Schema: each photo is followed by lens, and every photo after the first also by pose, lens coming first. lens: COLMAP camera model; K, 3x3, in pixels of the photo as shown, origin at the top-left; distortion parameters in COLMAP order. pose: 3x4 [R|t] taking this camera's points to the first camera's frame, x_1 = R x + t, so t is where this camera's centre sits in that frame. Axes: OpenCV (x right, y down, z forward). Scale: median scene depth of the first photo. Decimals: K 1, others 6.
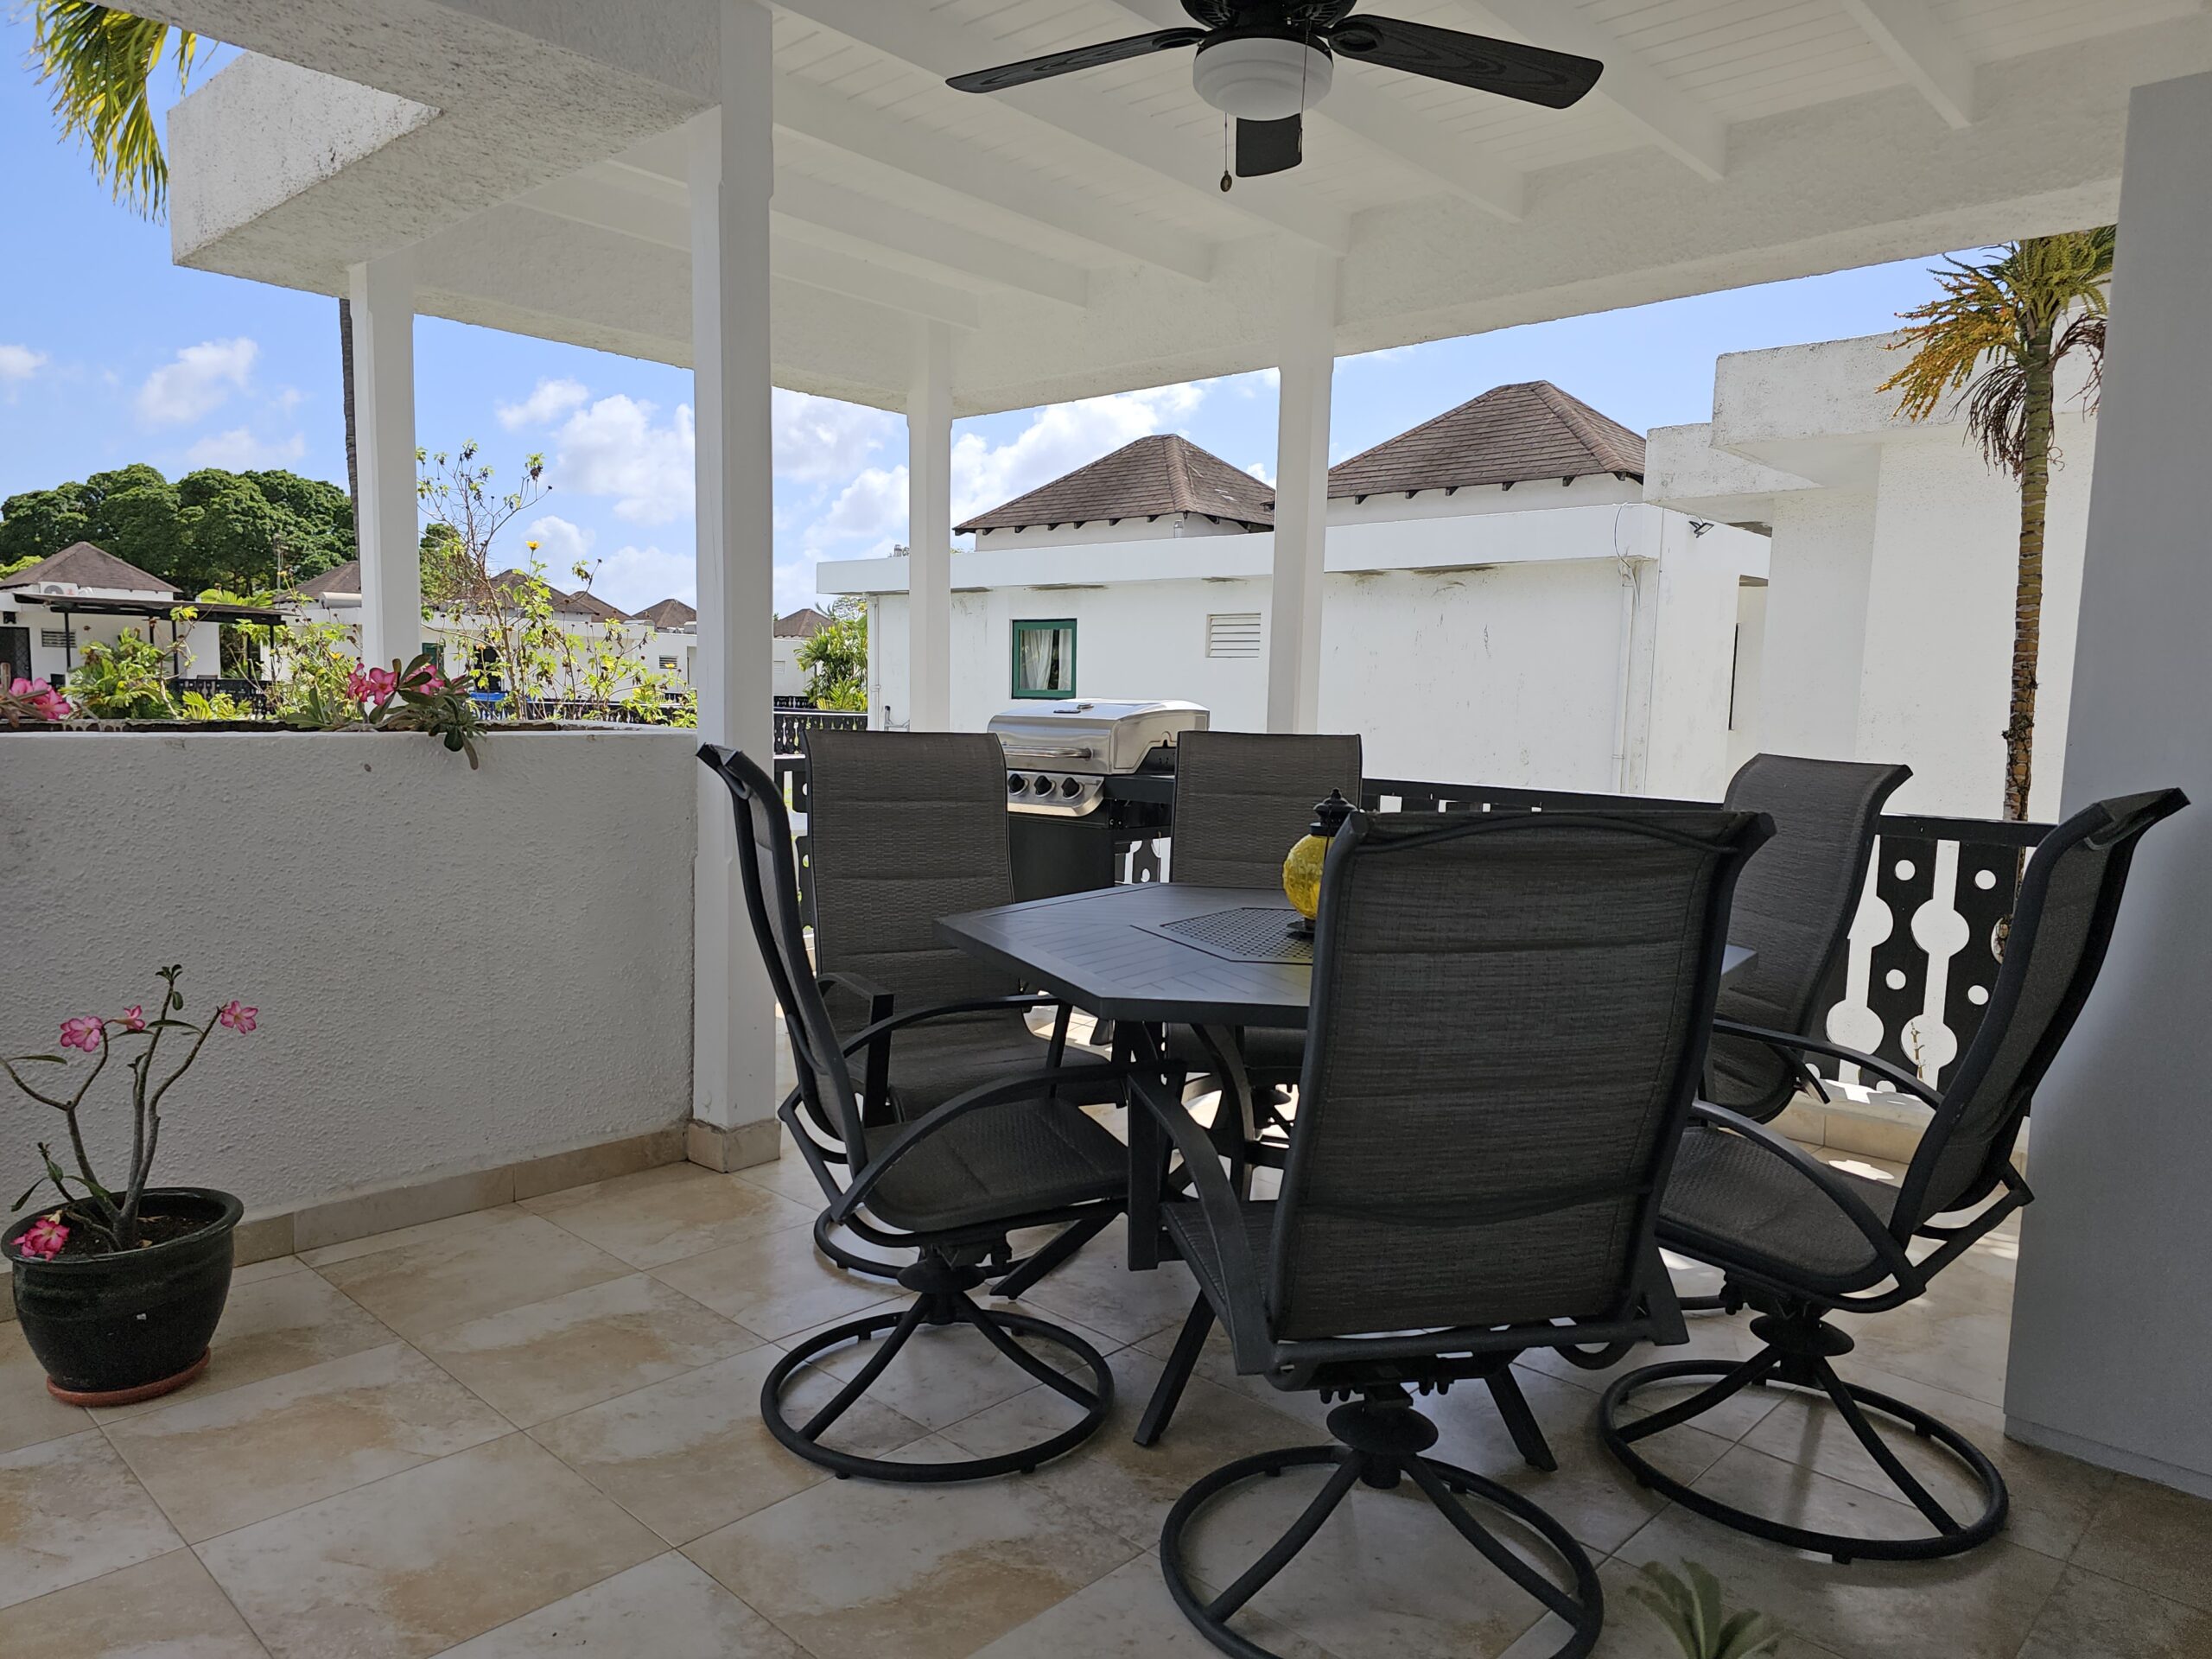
lens RADIAL K [[1492.8, 0, 1106.6], [0, 1492.8, 838.4], [0, 0, 1]] dist [0.037227, -0.005284]
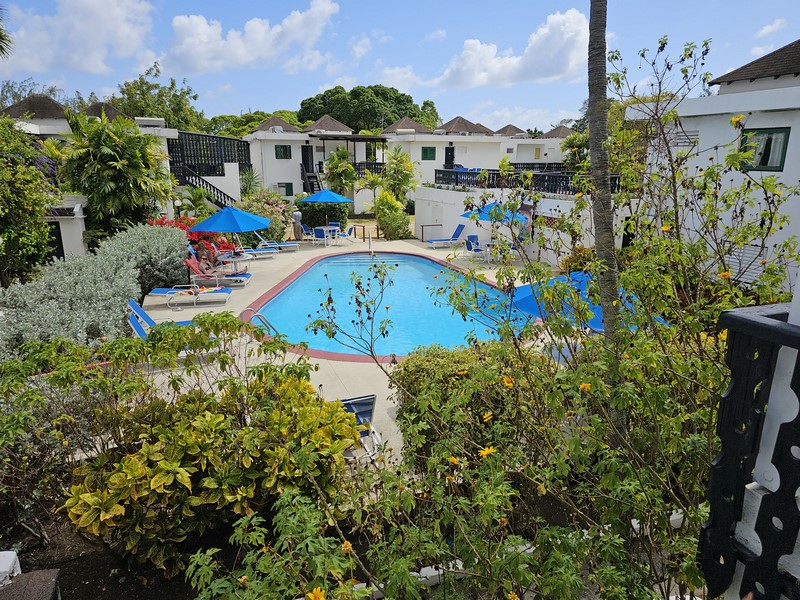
lens RADIAL K [[539.9, 0, 399.0], [0, 539.9, 301.0], [0, 0, 1]] dist [0.037227, -0.005284]
pose [[0.907046, 0.093221, -0.410582, -0.087048], [-0.027491, 0.986213, 0.163183, -0.015646], [0.420133, -0.136728, 0.897103, 0.070998]]
